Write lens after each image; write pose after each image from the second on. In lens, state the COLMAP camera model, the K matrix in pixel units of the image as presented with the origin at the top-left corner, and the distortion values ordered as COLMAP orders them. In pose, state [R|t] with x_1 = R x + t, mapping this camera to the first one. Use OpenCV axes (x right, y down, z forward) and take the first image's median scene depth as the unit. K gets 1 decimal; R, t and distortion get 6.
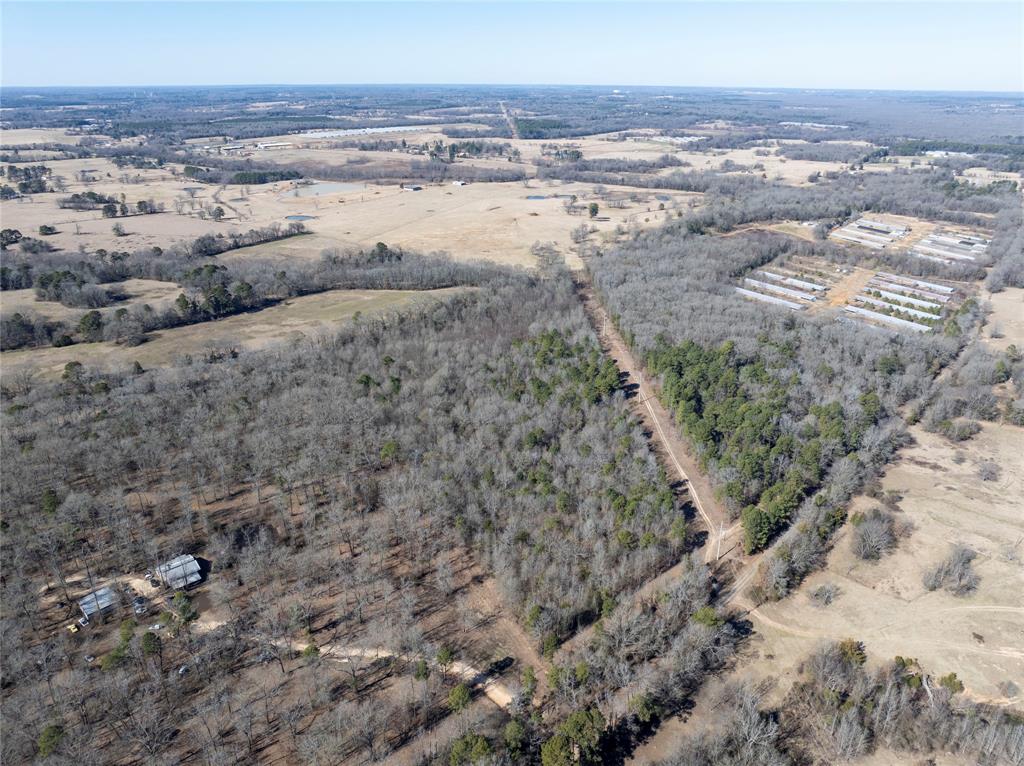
lens RADIAL K [[715.2, 0, 513.2], [0, 715.2, 385.6], [0, 0, 1]] dist [-0.039041, -0.001443]
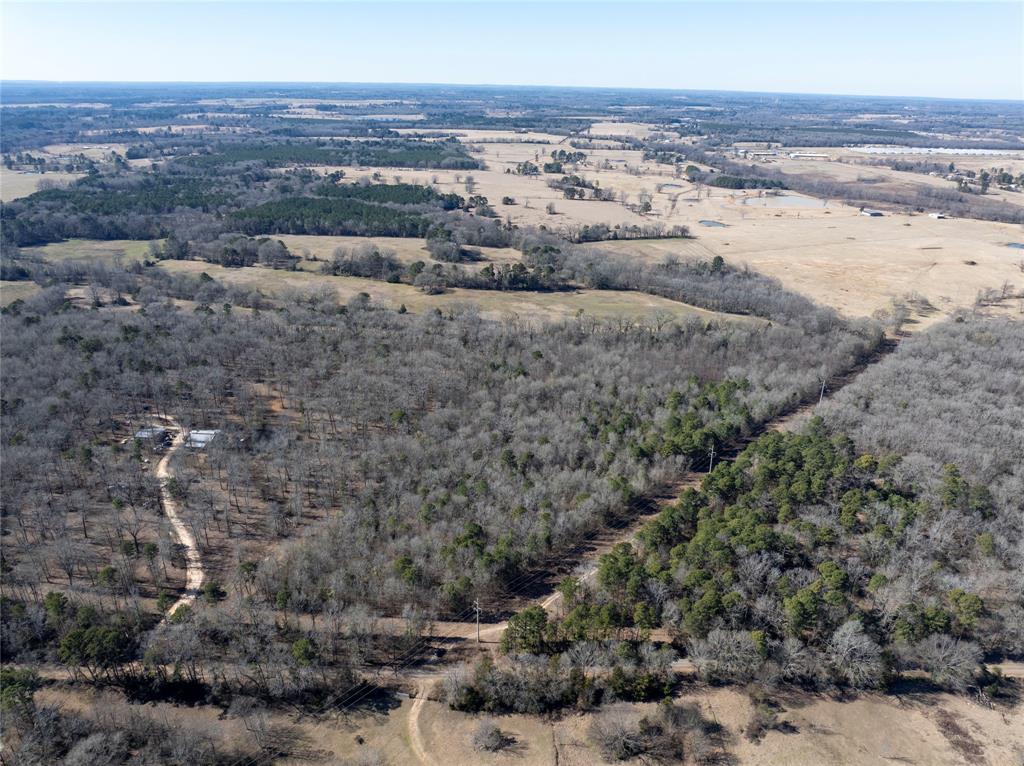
lens RADIAL K [[715.2, 0, 513.1], [0, 715.2, 380.4], [0, 0, 1]] dist [-0.039041, -0.001443]
pose [[0.694925, 0.284087, -0.660586, 0.171819], [-0.295550, 0.950311, 0.097771, -0.031863], [0.655538, 0.127293, 0.744356, 0.077845]]
